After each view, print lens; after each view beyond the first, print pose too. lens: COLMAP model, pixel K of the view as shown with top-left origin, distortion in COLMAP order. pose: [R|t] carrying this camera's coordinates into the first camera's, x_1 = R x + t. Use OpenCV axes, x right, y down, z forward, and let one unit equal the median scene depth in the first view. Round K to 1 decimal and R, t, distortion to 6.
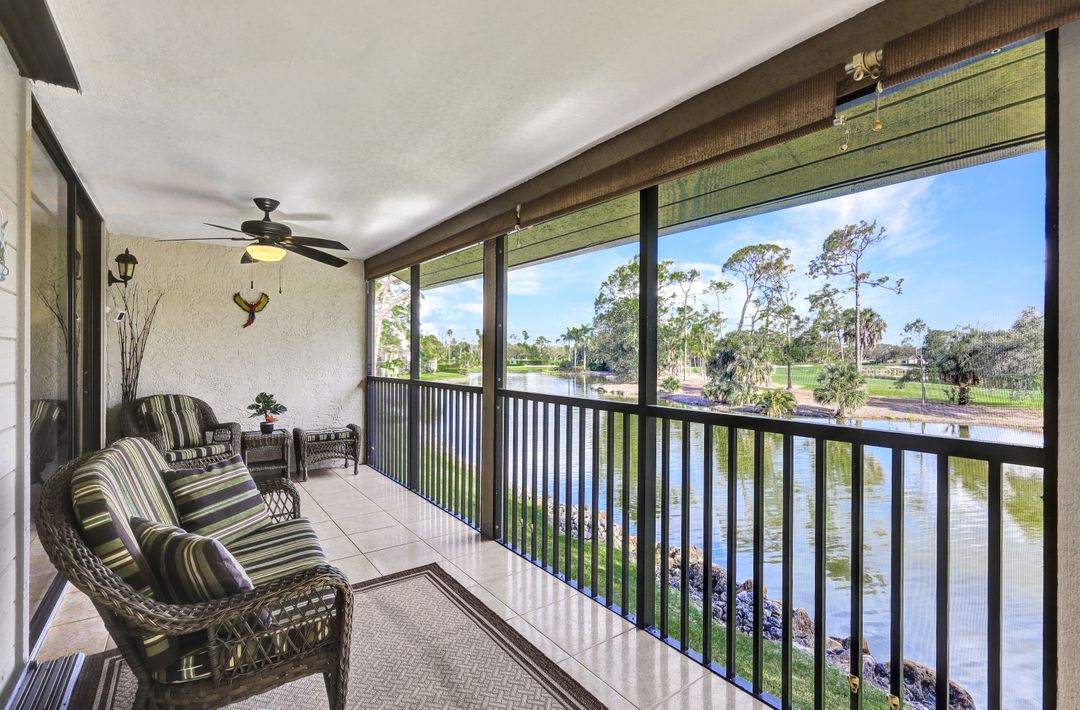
lens RADIAL K [[498.9, 0, 539.1], [0, 498.9, 355.5], [0, 0, 1]] dist [0.001643, -0.000100]
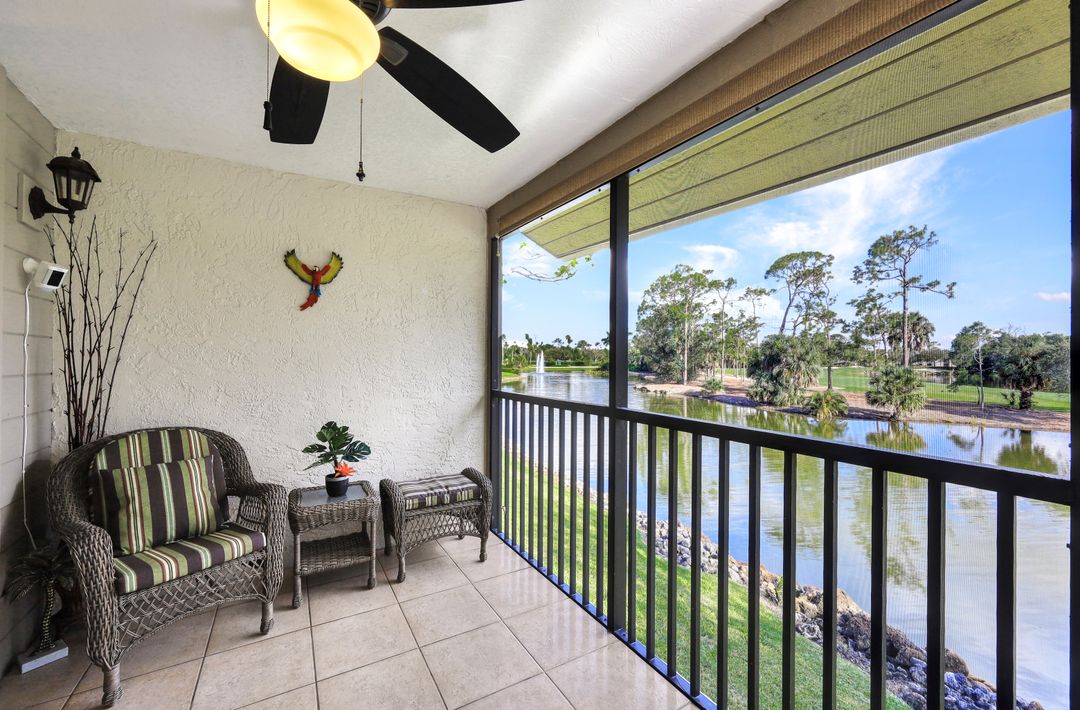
lens RADIAL K [[436.7, 0, 540.0], [0, 436.7, 355.0], [0, 0, 1]] dist [-0.000150, 0.000167]
pose [[0.996028, 0.003604, -0.088969, -0.027784], [-0.004059, 0.999980, -0.004931, -0.000119], [0.088950, 0.005272, 0.996022, 0.053665]]
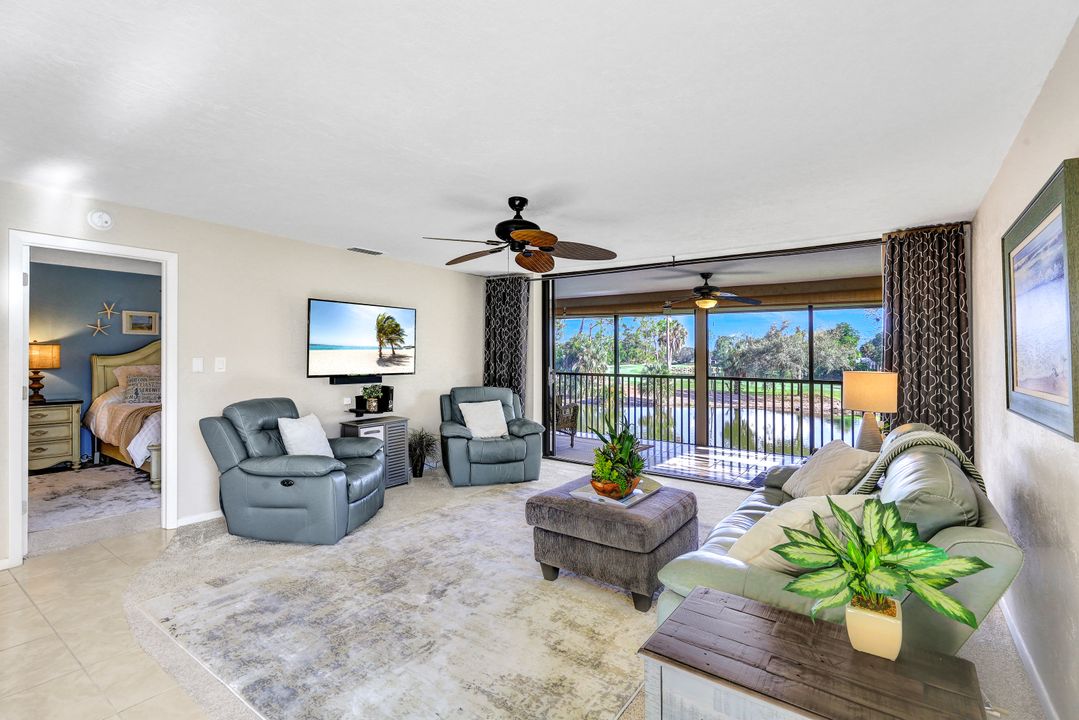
lens RADIAL K [[496.0, 0, 541.9], [0, 496.0, 355.2], [0, 0, 1]] dist [0.000931, 0.000365]
pose [[0.949455, 0.004090, 0.313877, -0.066816], [-0.003769, 0.999992, -0.001628, -0.001297], [-0.313881, 0.000363, 0.949462, -0.104757]]
